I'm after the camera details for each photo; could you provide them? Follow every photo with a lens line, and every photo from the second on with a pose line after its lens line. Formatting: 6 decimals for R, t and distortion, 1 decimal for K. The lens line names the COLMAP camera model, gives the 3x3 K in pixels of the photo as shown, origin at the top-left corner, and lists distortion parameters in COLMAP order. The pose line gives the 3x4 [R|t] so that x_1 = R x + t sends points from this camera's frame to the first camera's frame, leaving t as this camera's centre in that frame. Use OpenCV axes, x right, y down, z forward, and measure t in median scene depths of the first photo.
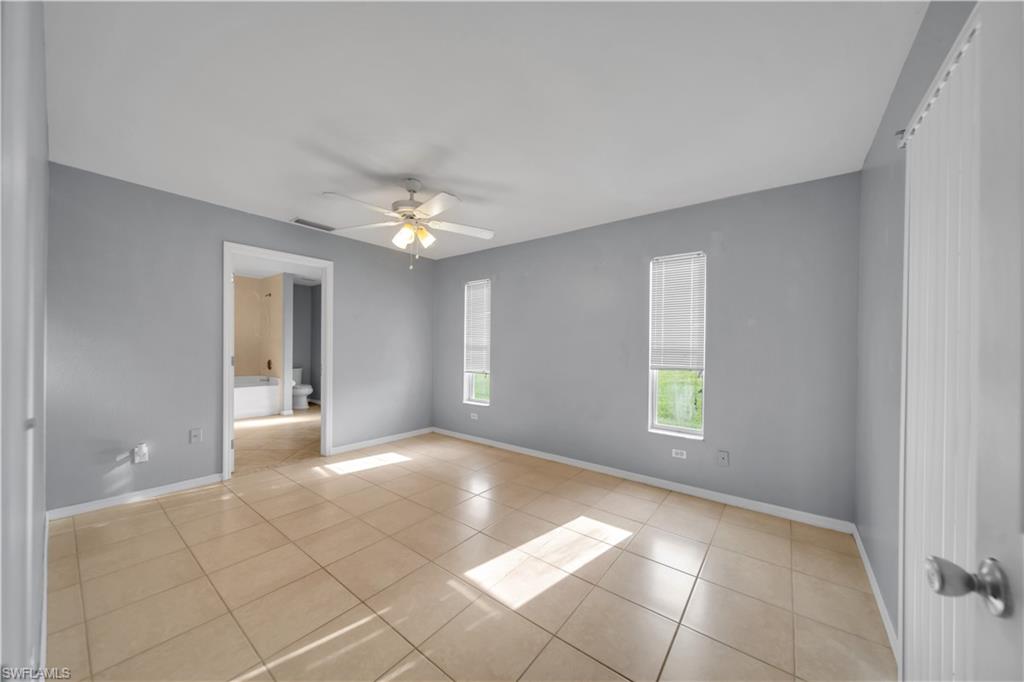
lens RADIAL K [[353.3, 0, 510.8], [0, 353.3, 339.6], [0, 0, 1]] dist [0.004479, -0.000176]
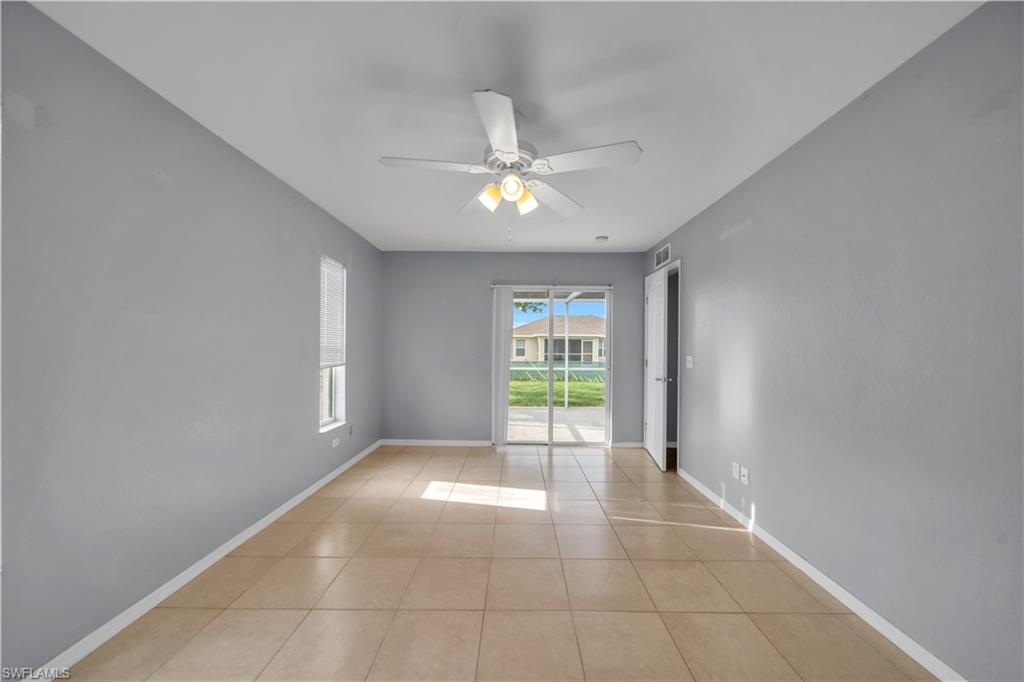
lens RADIAL K [[353.3, 0, 514.0], [0, 353.3, 344.1], [0, 0, 1]] dist [0.004479, -0.000176]
pose [[-0.595494, -0.016340, 0.803193, -0.804955], [-0.029639, 0.999559, -0.001640, -0.000724], [-0.802813, -0.024783, -0.595716, 1.327708]]
